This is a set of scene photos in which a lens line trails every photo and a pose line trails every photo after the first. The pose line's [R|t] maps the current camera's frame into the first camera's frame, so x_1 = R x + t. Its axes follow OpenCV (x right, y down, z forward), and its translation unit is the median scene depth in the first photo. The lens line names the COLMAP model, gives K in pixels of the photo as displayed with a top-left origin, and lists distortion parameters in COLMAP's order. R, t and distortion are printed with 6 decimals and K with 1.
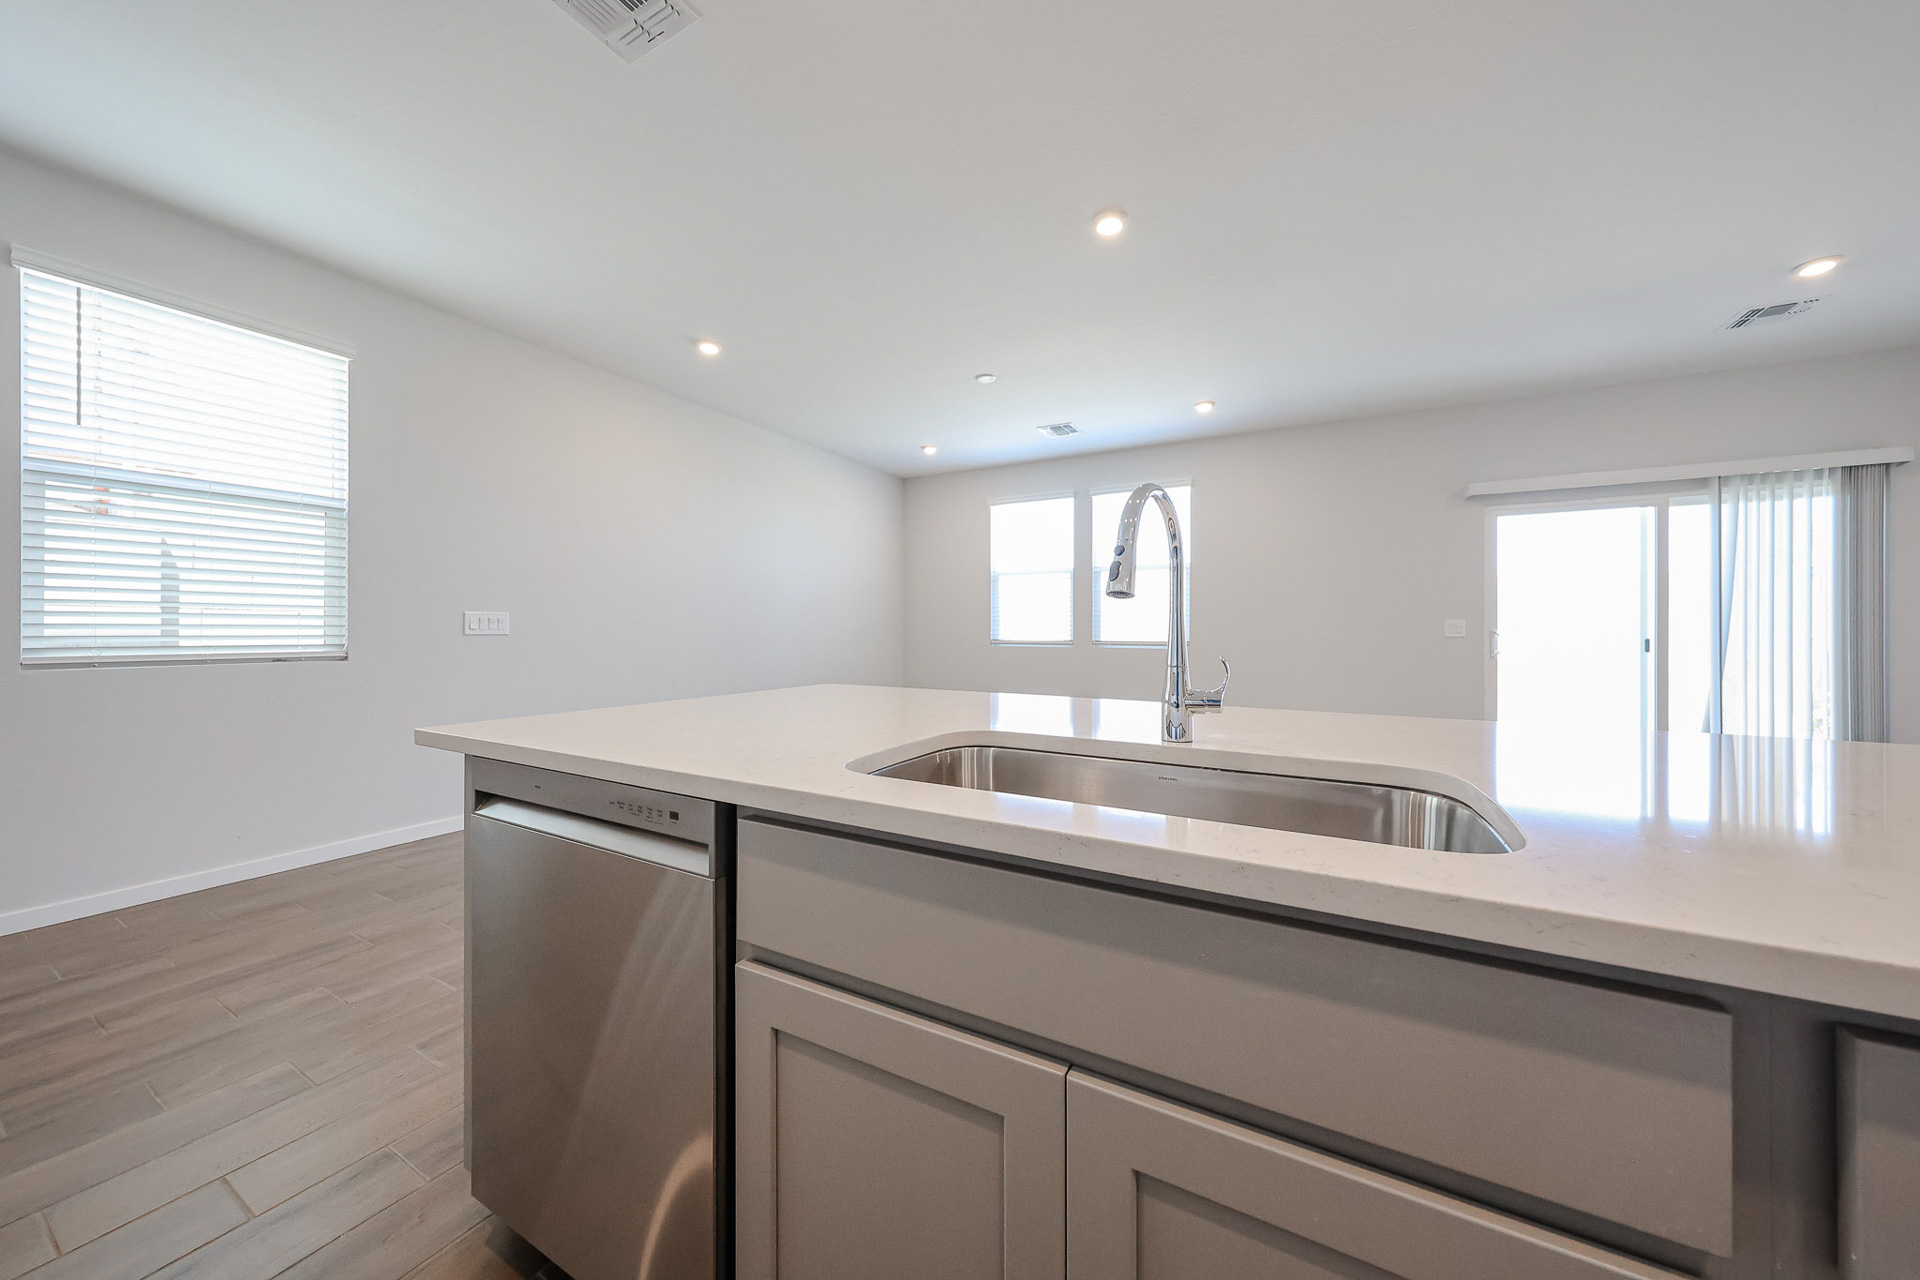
lens RADIAL K [[649.9, 0, 962.8], [0, 649.9, 633.7], [0, 0, 1]] dist [0.000729, 0.000126]
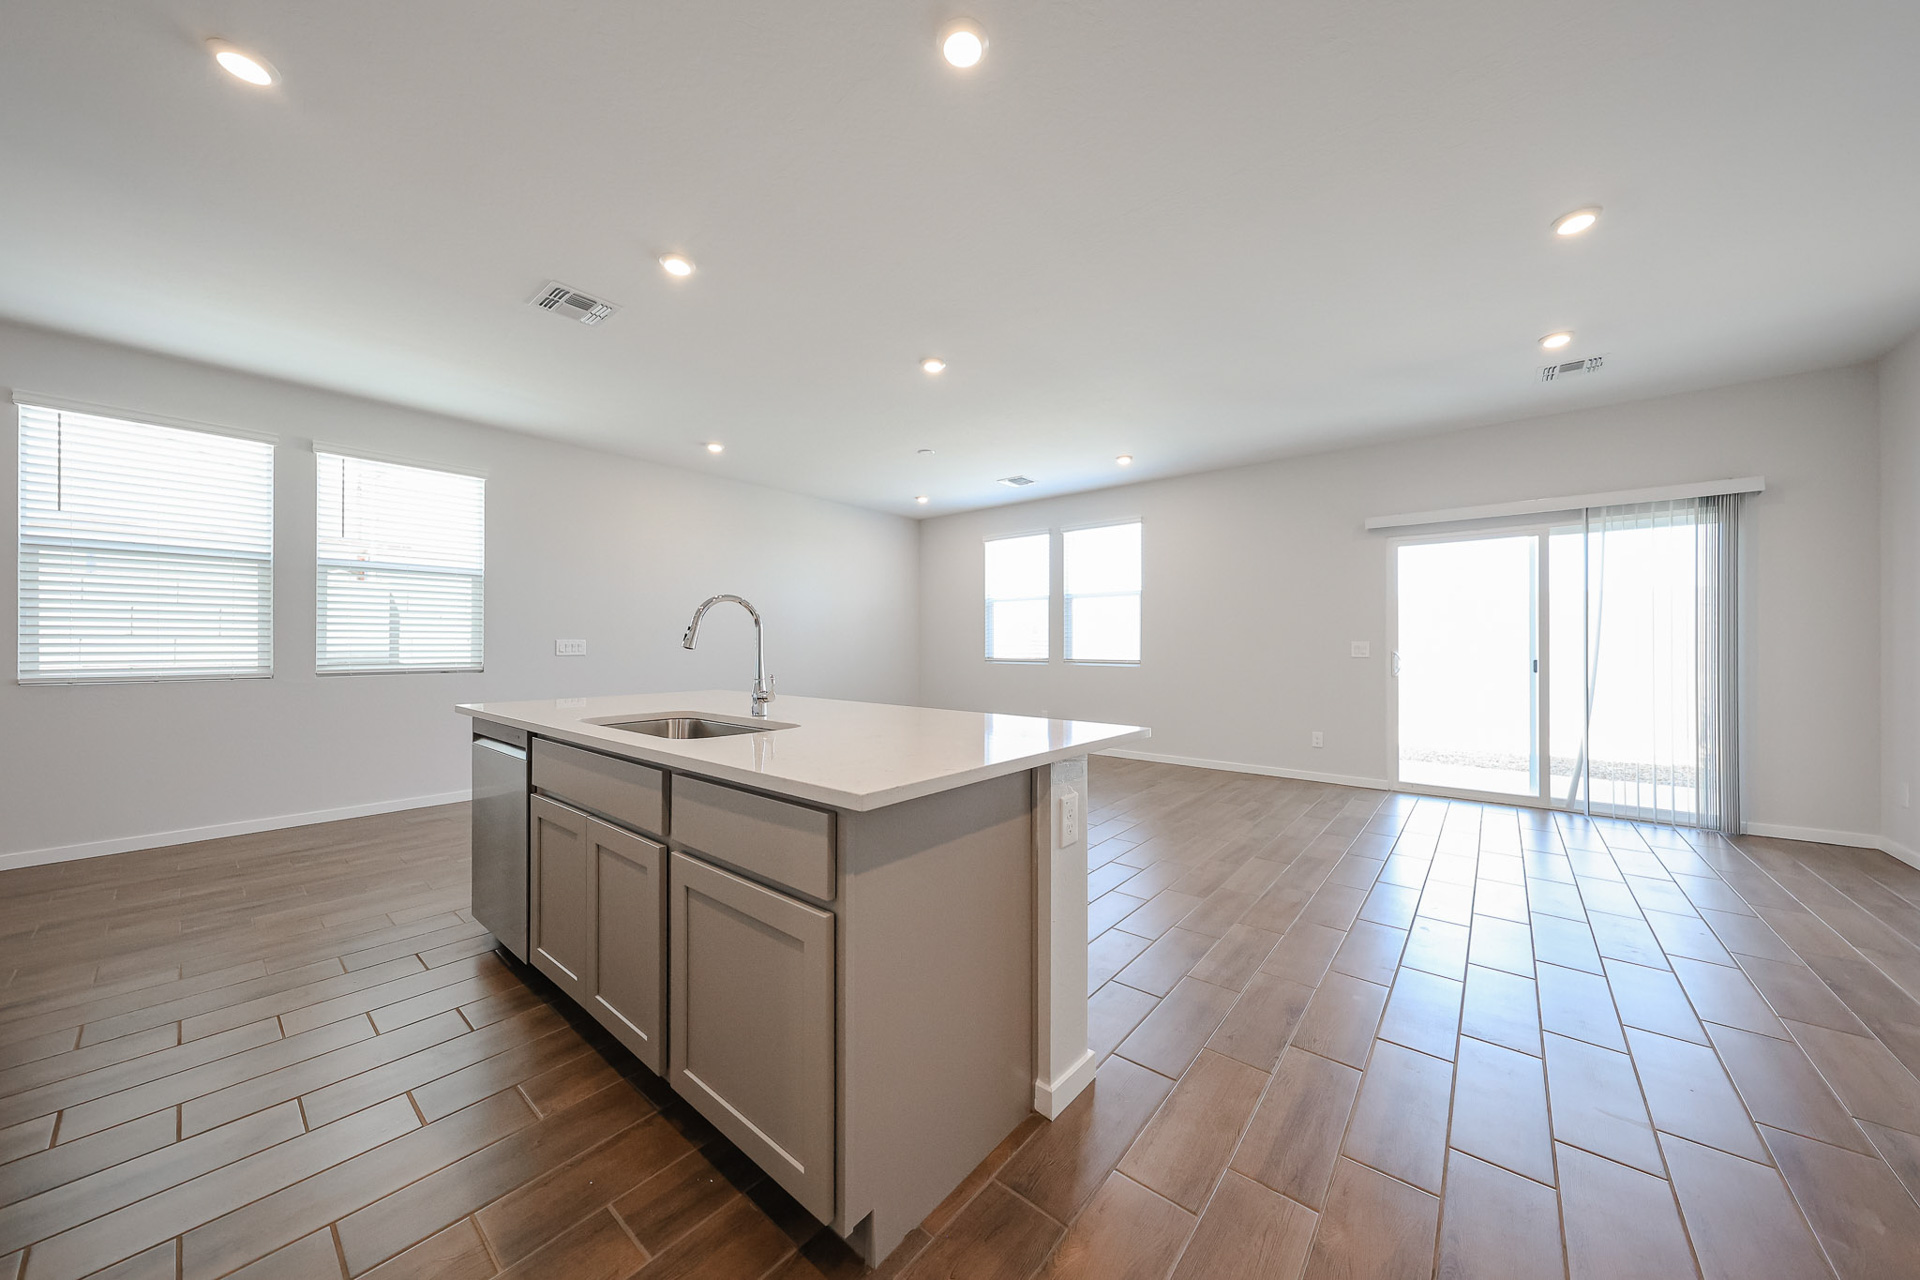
lens RADIAL K [[648.6, 0, 958.3], [0, 648.6, 642.5], [0, 0, 1]] dist [-0.000791, -0.000110]
pose [[0.982319, -0.002478, -0.187196, 0.332571], [0.000881, 0.999963, -0.008609, -0.012274], [0.187211, 0.008292, 0.982285, -0.224293]]
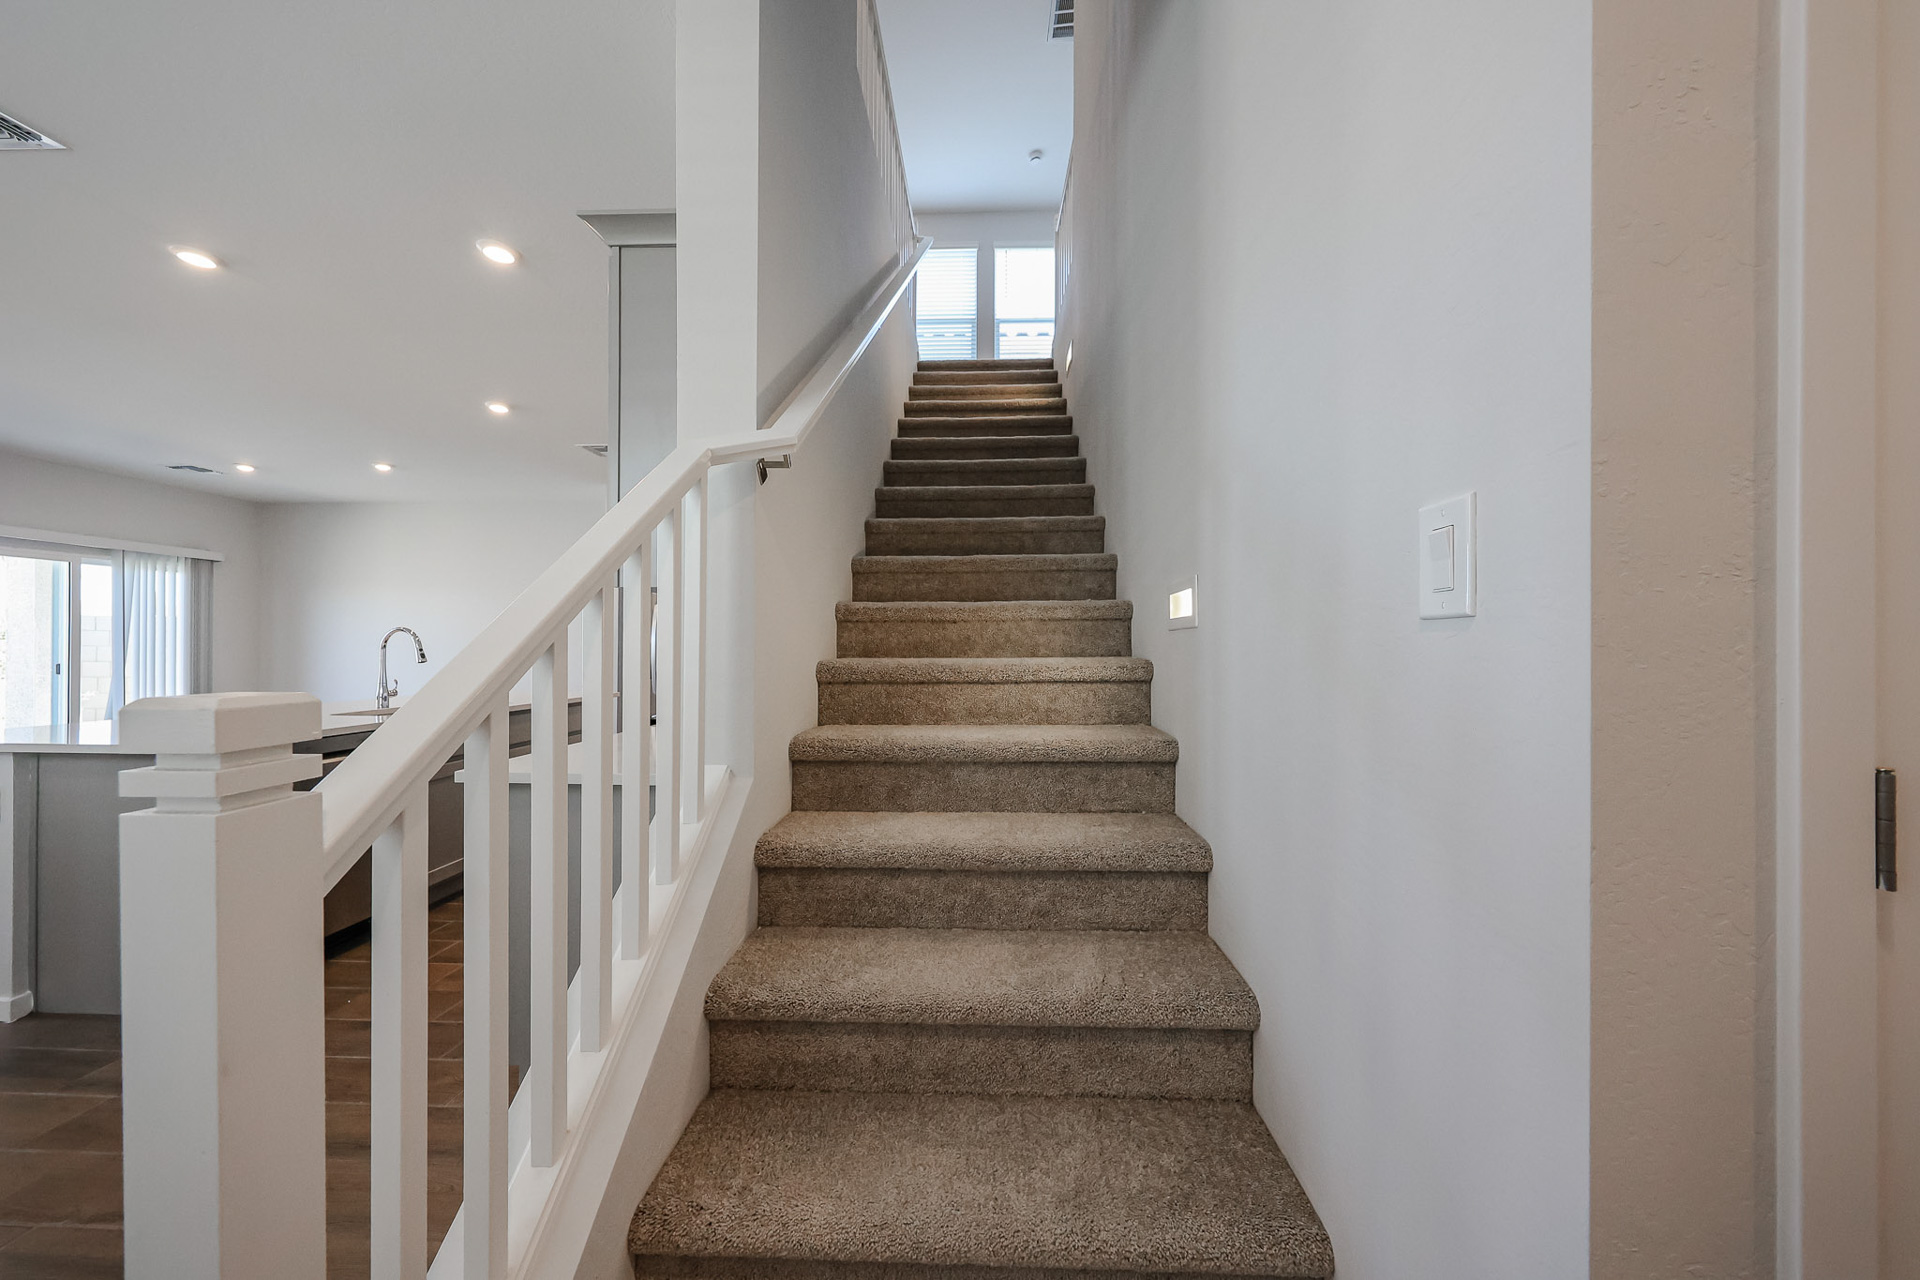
lens RADIAL K [[652.4, 0, 965.9], [0, 652.4, 645.4], [0, 0, 1]] dist [0.000914, -0.000017]
pose [[-0.446489, -0.002580, 0.894785, -0.911358], [-0.002166, 0.999996, 0.001803, -0.036024], [-0.894786, -0.001133, -0.446493, -0.019097]]
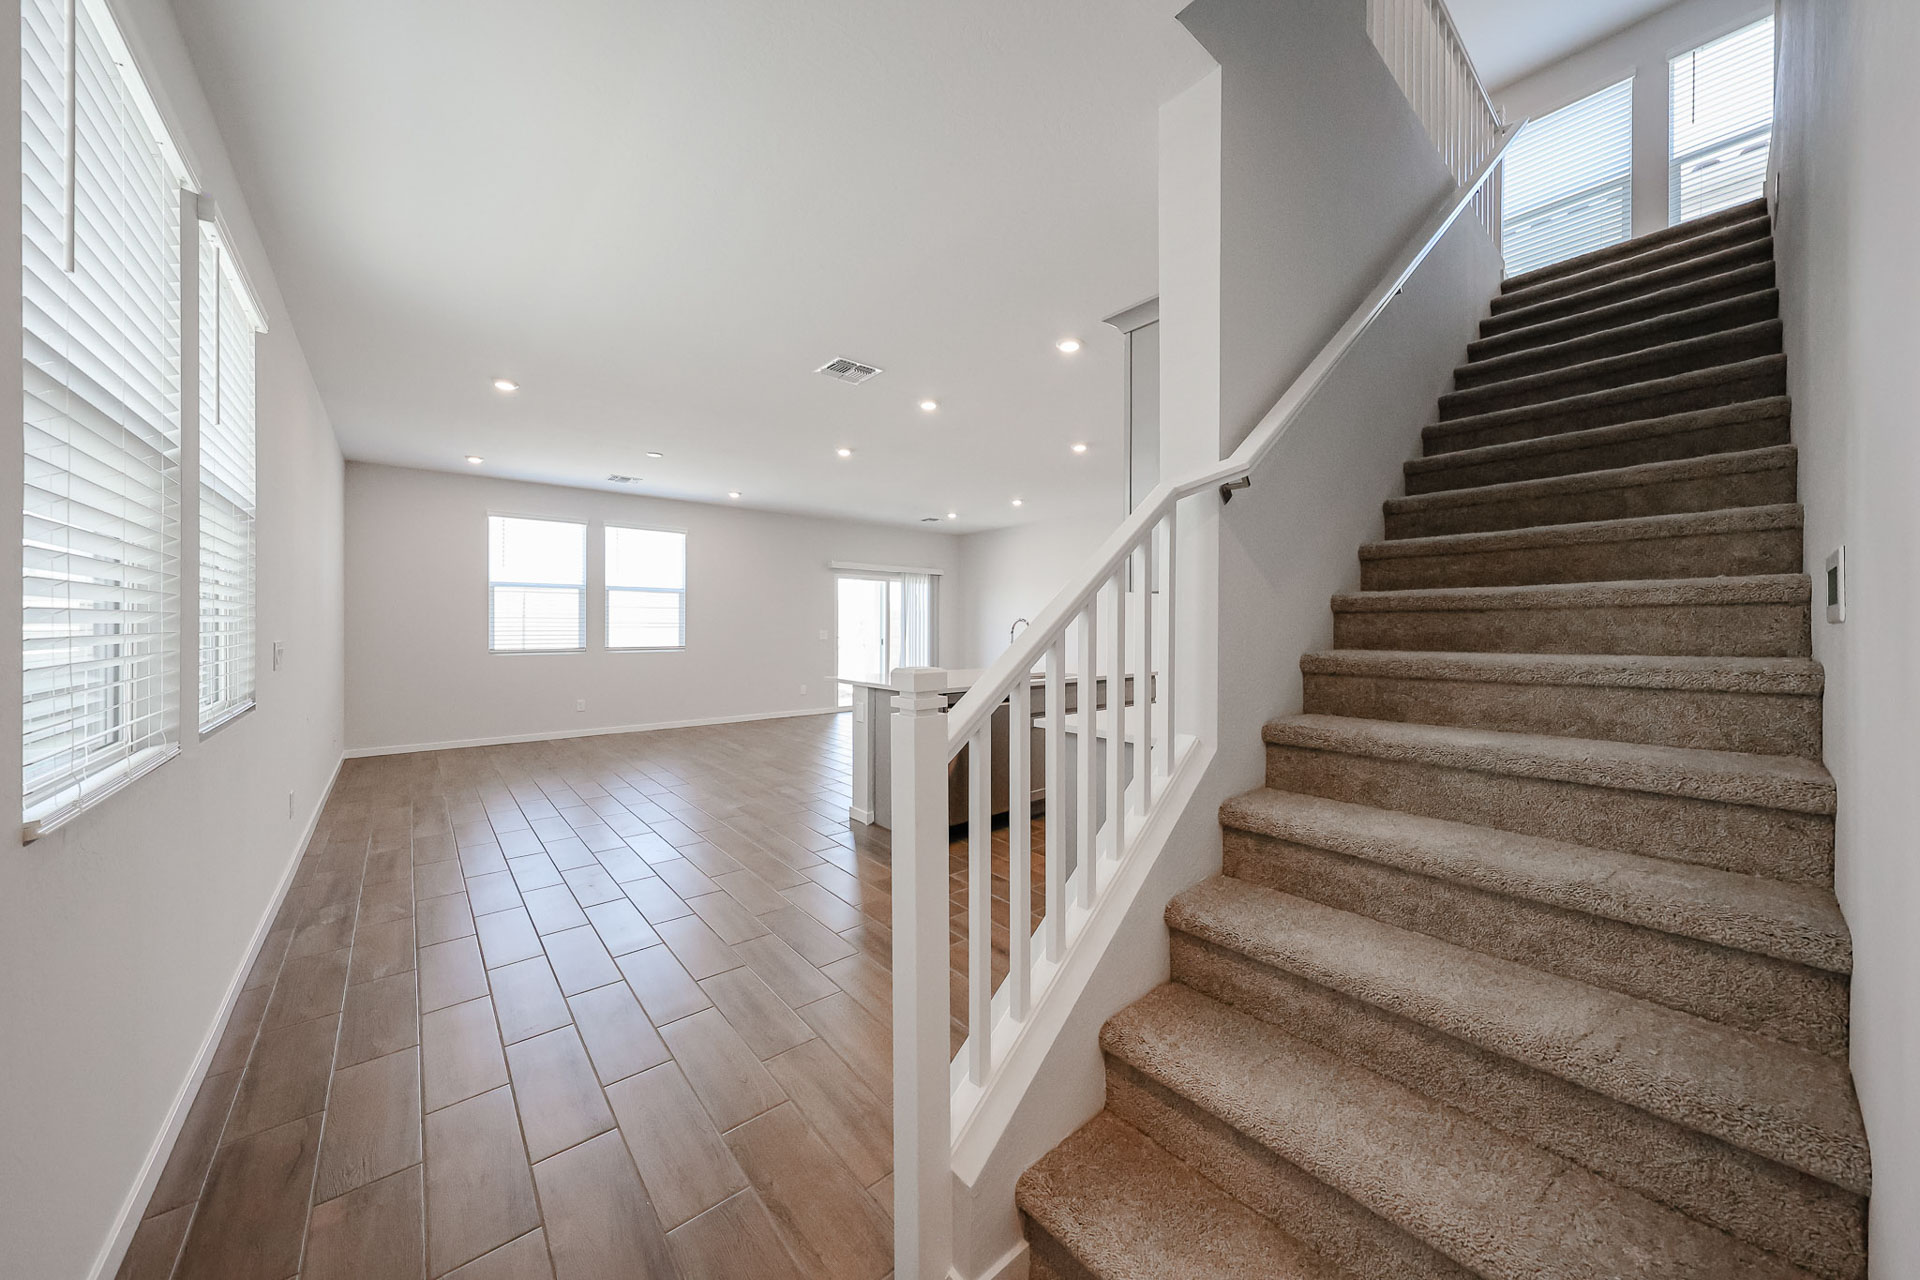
lens RADIAL K [[650.2, 0, 959.8], [0, 650.2, 630.0], [0, 0, 1]] dist [-0.000568, -0.000038]
pose [[0.358117, -0.008591, 0.933637, -0.992730], [0.001061, 0.999961, 0.008795, -0.044671], [-0.933676, -0.002159, 0.358112, -0.064836]]
